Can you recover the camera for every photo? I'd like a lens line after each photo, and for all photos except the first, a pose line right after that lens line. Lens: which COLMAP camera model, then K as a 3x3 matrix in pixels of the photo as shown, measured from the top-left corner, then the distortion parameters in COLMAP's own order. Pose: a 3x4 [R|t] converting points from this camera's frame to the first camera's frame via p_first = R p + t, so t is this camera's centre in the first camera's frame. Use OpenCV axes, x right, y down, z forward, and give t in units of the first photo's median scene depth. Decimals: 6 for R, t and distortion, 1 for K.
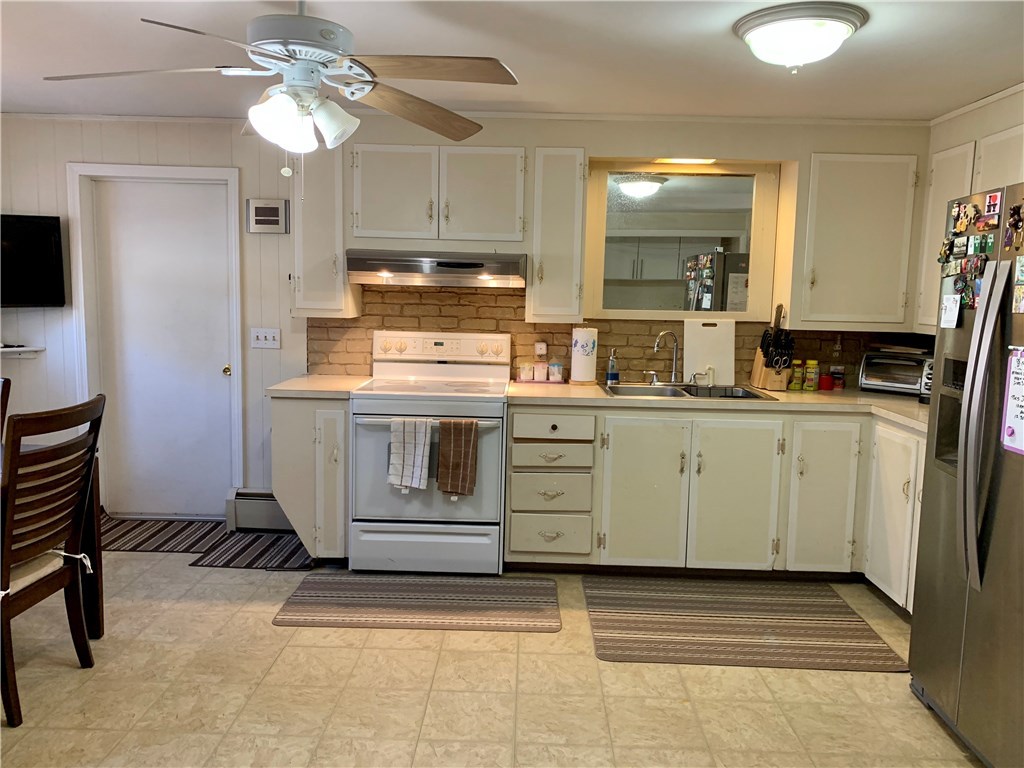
lens RADIAL K [[791.4, 0, 512.0], [0, 791.4, 384.0], [0, 0, 1]] dist [0.100422, -0.162383]
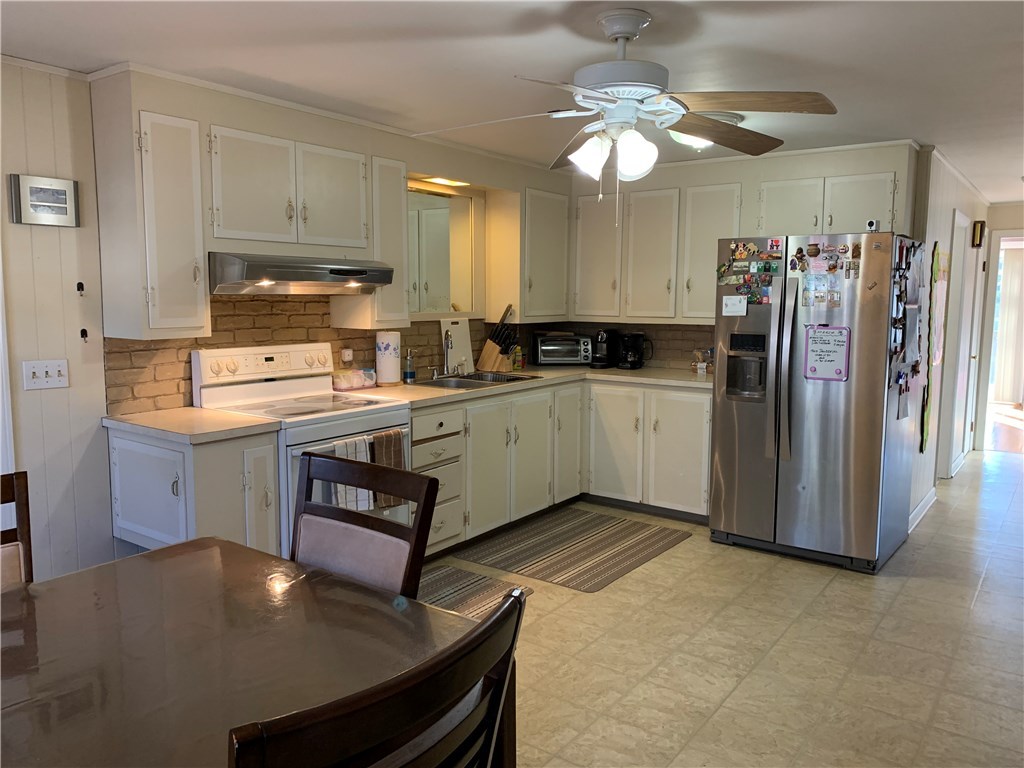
lens RADIAL K [[791.4, 0, 512.0], [0, 791.4, 384.0], [0, 0, 1]] dist [0.100422, -0.162383]
pose [[0.564004, -0.114789, 0.817755, -0.746738], [0.105290, 0.992205, 0.066658, -0.060006], [-0.819032, 0.048506, 0.571693, 0.296260]]
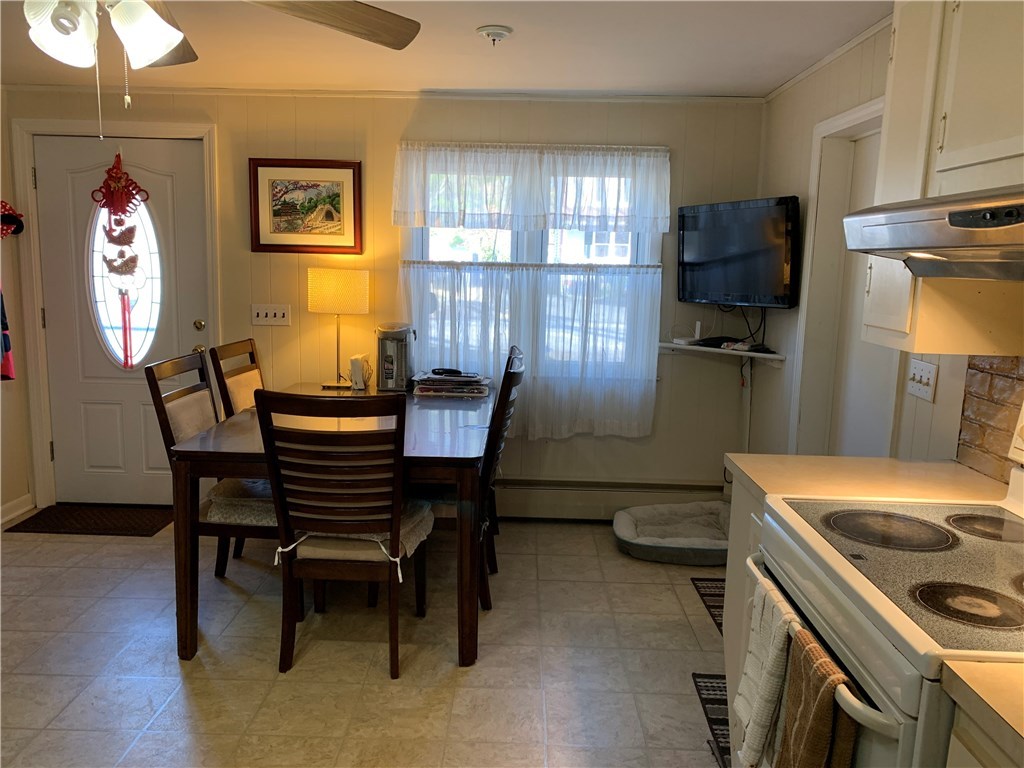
lens RADIAL K [[791.4, 0, 512.0], [0, 791.4, 384.0], [0, 0, 1]] dist [0.100422, -0.162383]
pose [[0.004313, 0.133612, -0.991024, 0.272791], [-0.146242, 0.980463, 0.131552, -0.098627], [0.989239, 0.144362, 0.023769, 0.803541]]
